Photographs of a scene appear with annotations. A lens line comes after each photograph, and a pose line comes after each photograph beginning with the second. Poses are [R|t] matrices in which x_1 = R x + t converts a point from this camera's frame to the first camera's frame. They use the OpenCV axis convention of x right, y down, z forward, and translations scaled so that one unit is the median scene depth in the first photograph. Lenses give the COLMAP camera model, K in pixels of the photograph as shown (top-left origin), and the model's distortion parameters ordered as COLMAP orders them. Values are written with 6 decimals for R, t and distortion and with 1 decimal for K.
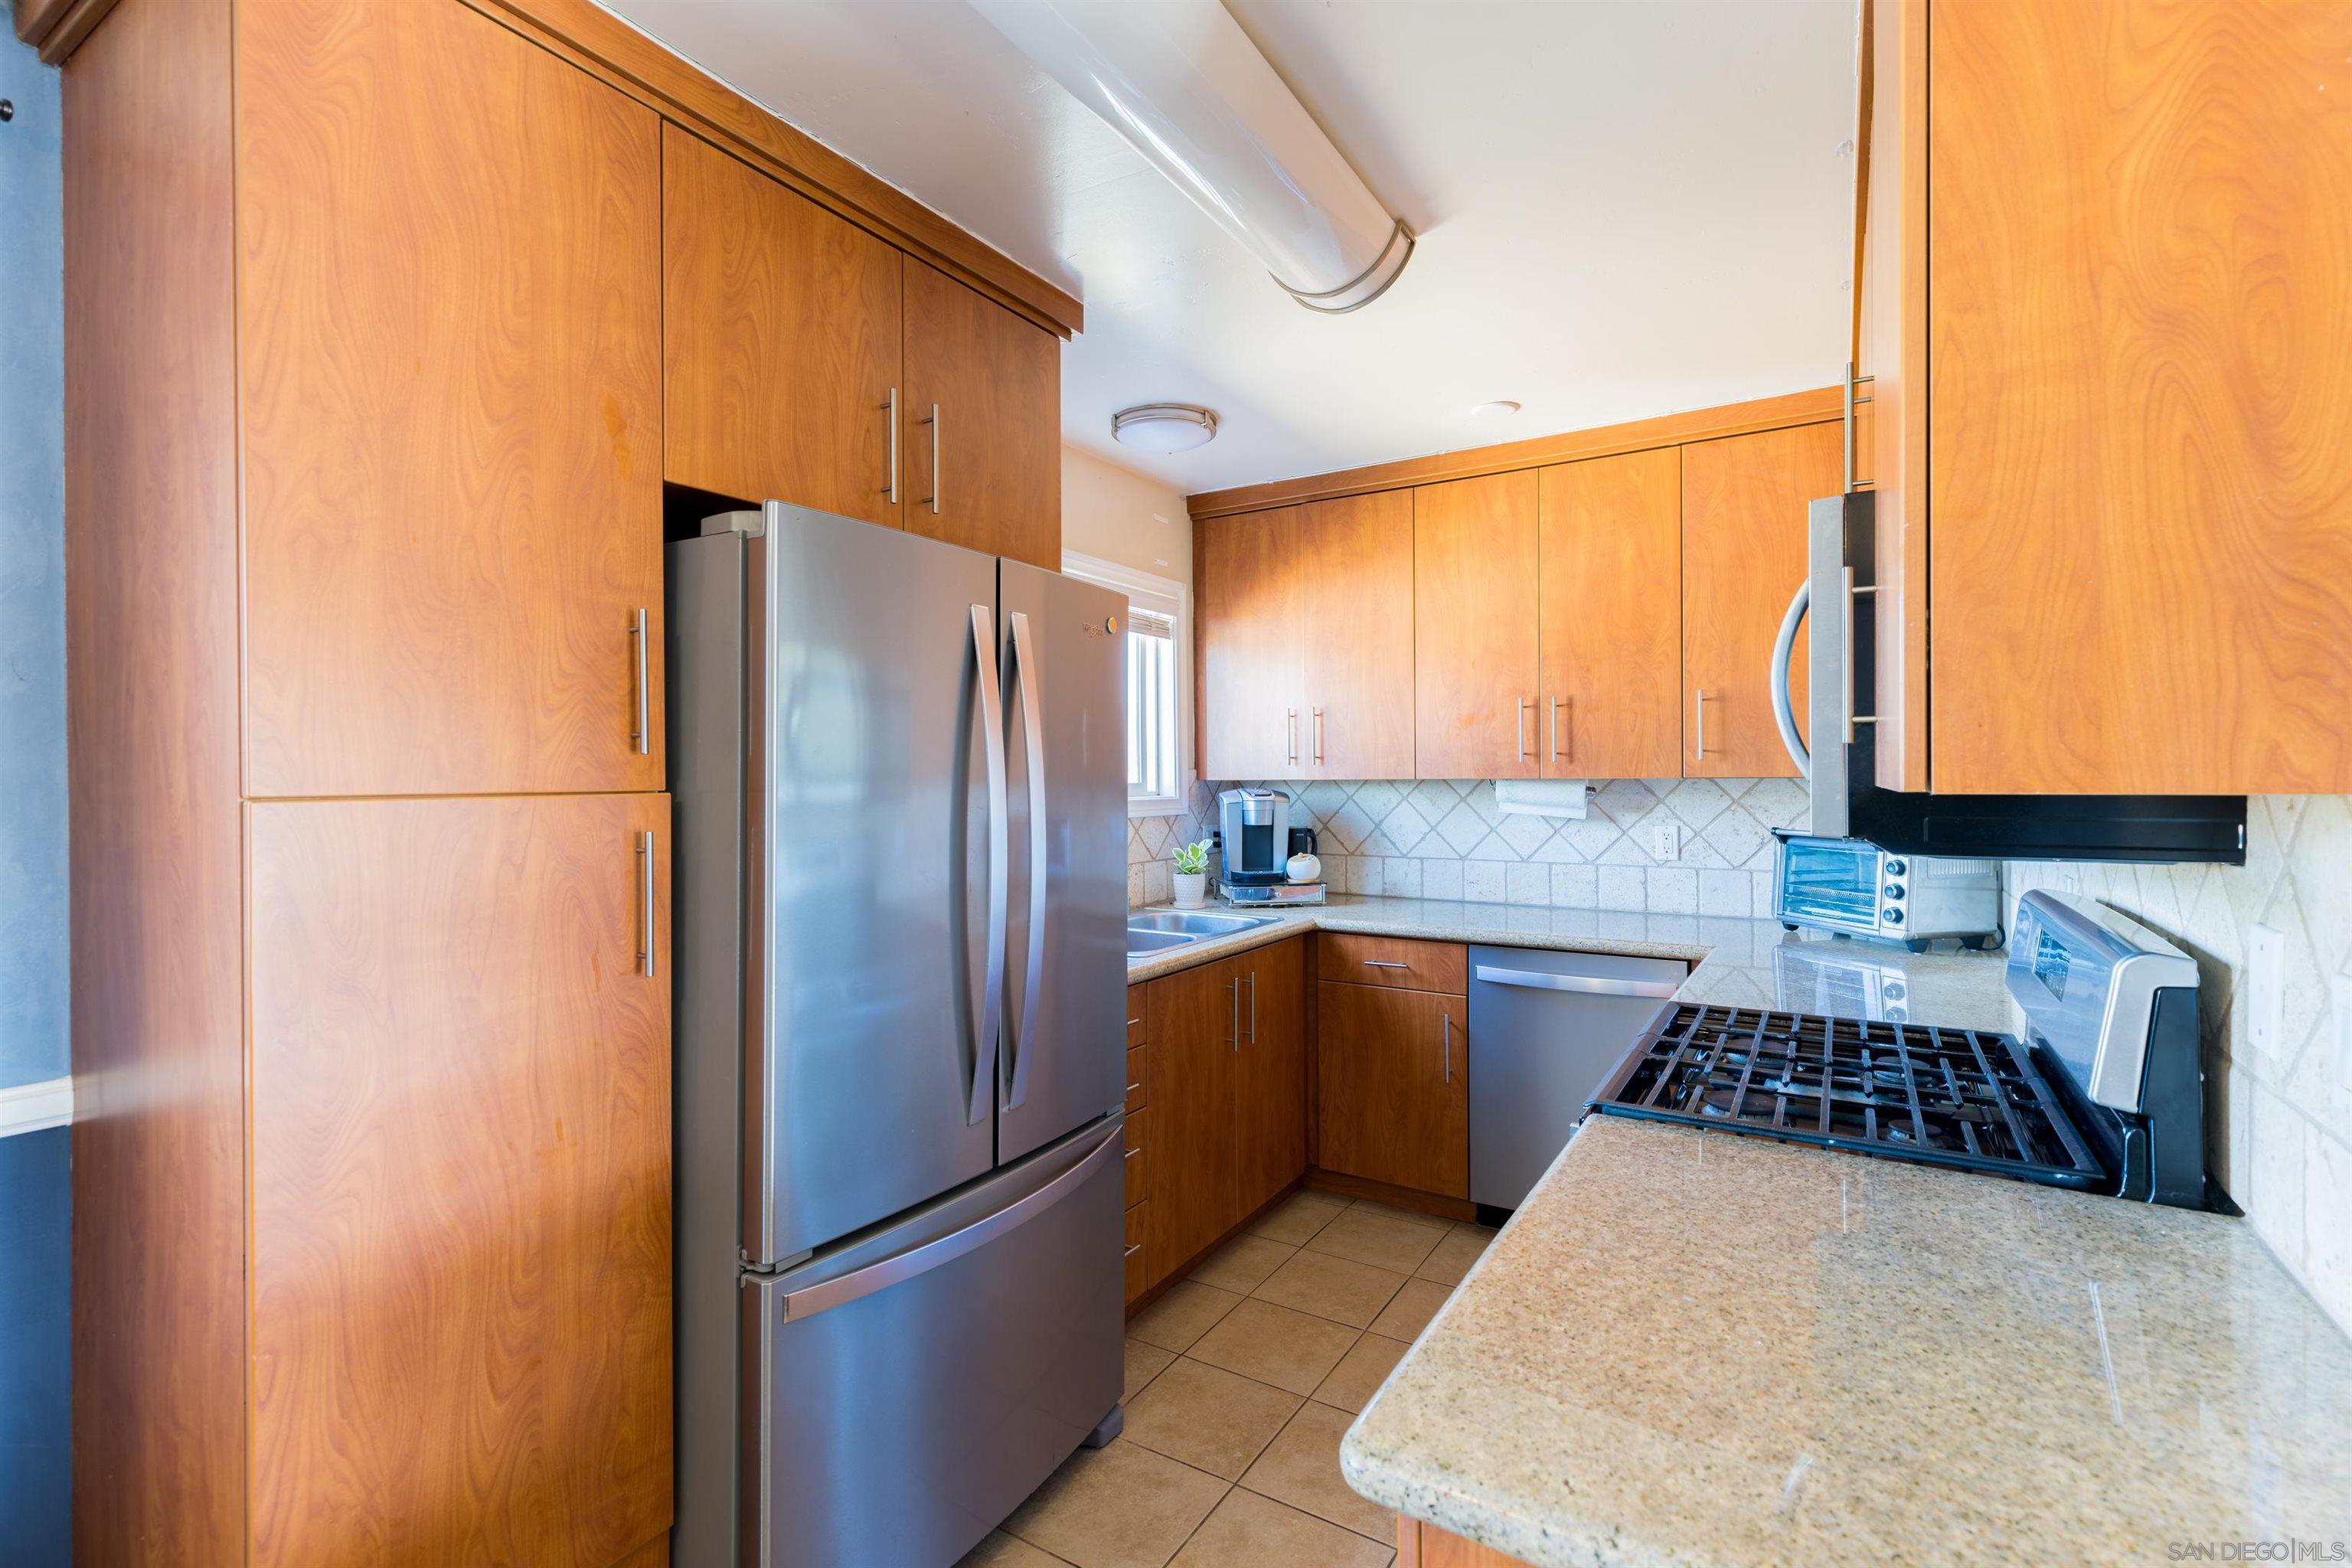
lens RADIAL K [[1052.9, 0, 1181.9], [0, 1052.9, 776.1], [0, 0, 1]] dist [0.002569, 0.000373]
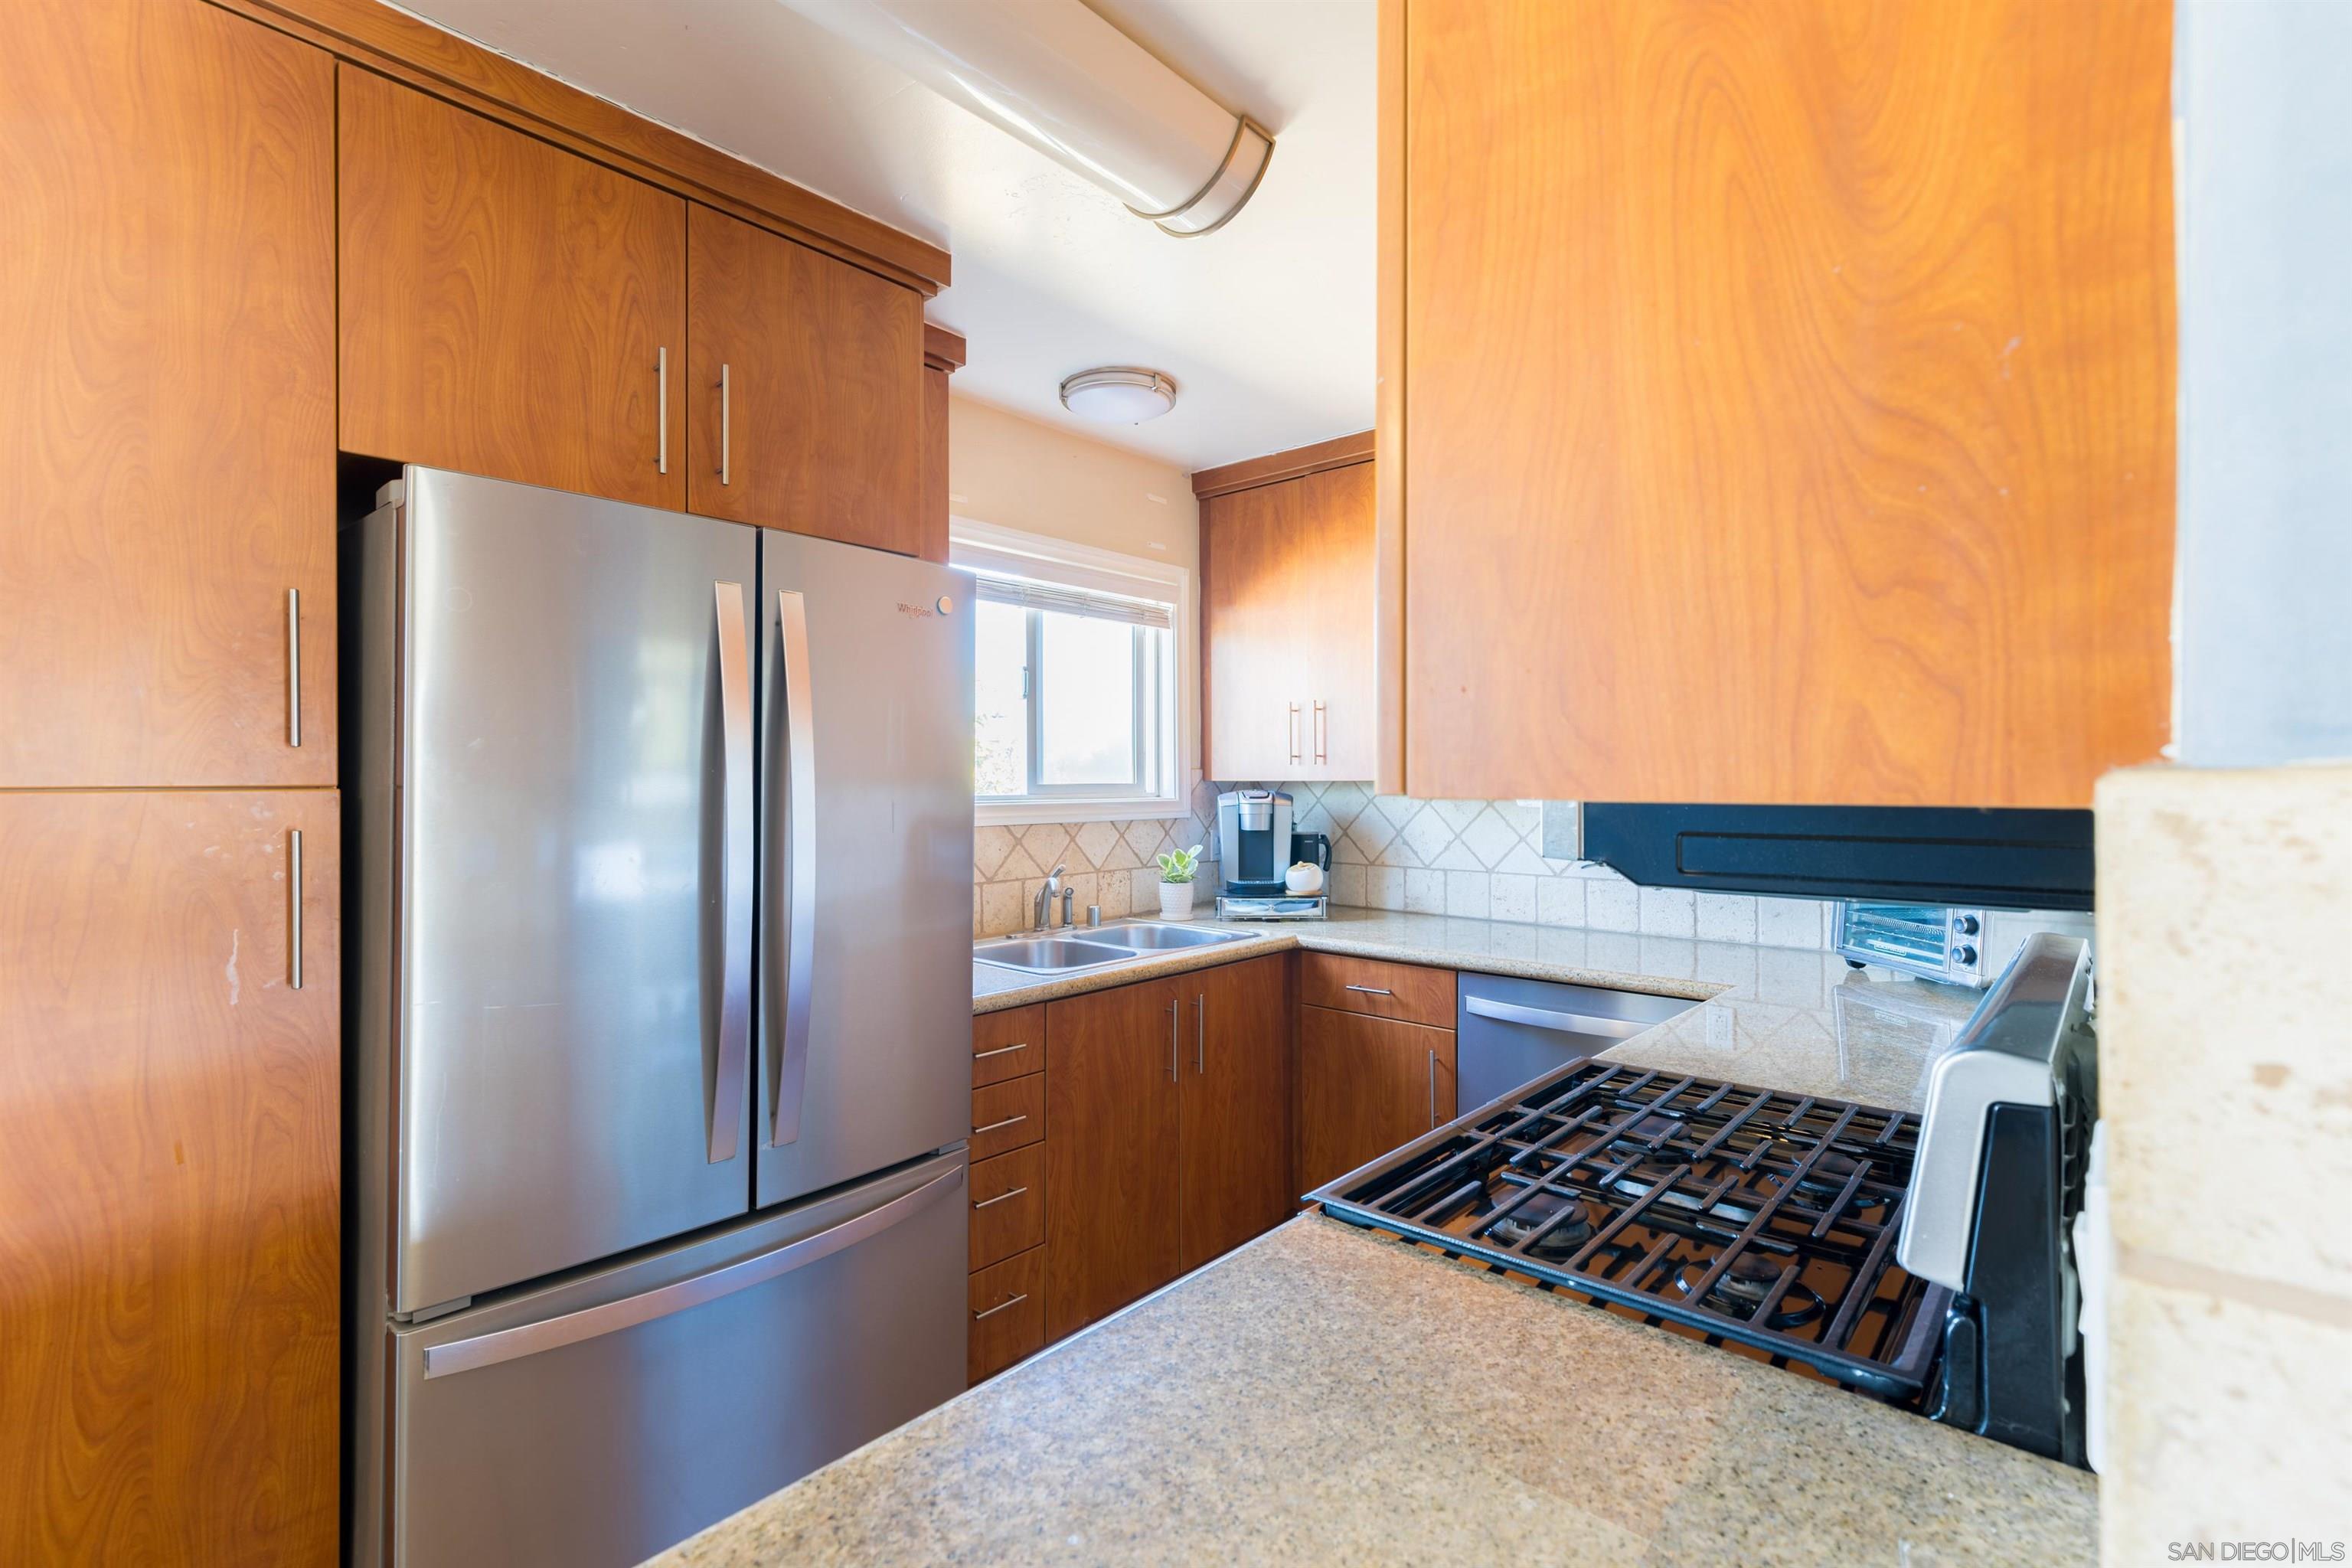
lens RADIAL K [[1063.4, 0, 1184.9], [0, 1063.4, 776.4], [0, 0, 1]] dist [0.003783, 0.000073]
pose [[0.986622, 0.004248, -0.162970, 0.201048], [-0.004482, 0.999989, -0.001072, 0.001273], [0.162963, 0.001788, 0.986630, 0.101862]]
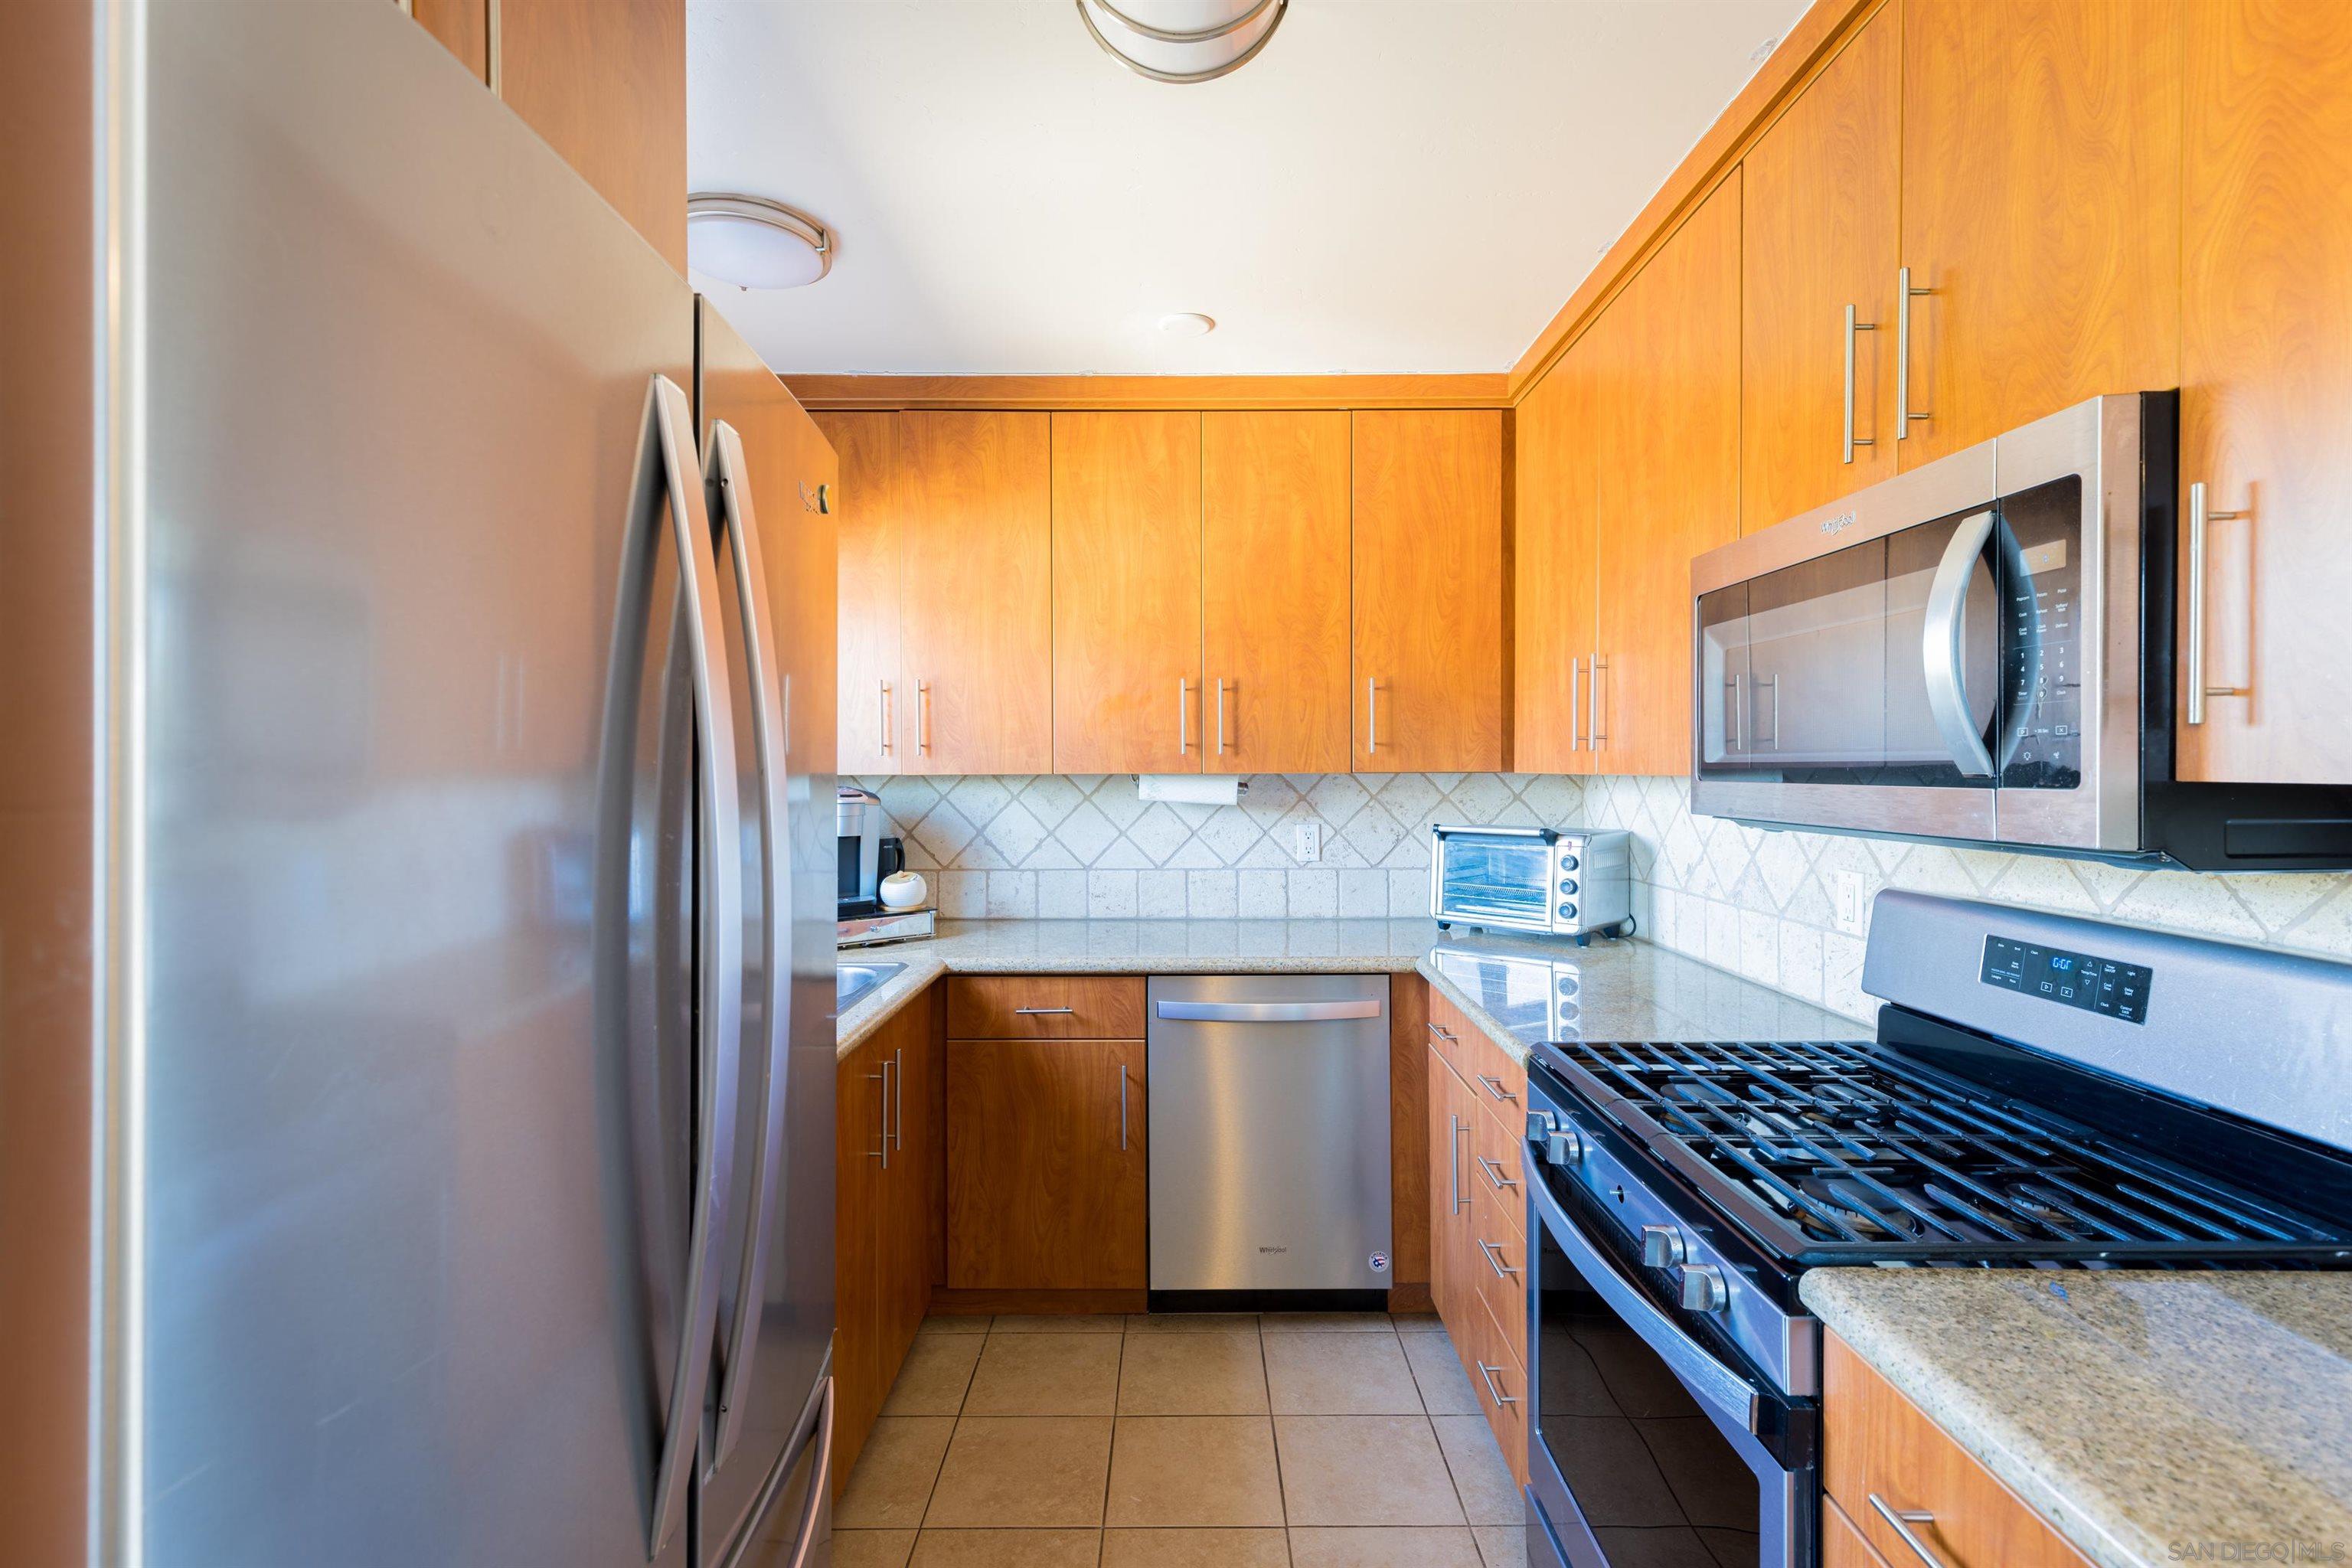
lens RADIAL K [[1063.4, 0, 1184.9], [0, 1063.4, 776.4], [0, 0, 1]] dist [0.003783, 0.000073]
pose [[0.848174, -0.001108, 0.529717, -0.146594], [-0.001463, 0.999989, 0.004434, 0.001064], [-0.529716, -0.004536, 0.848163, 0.298841]]
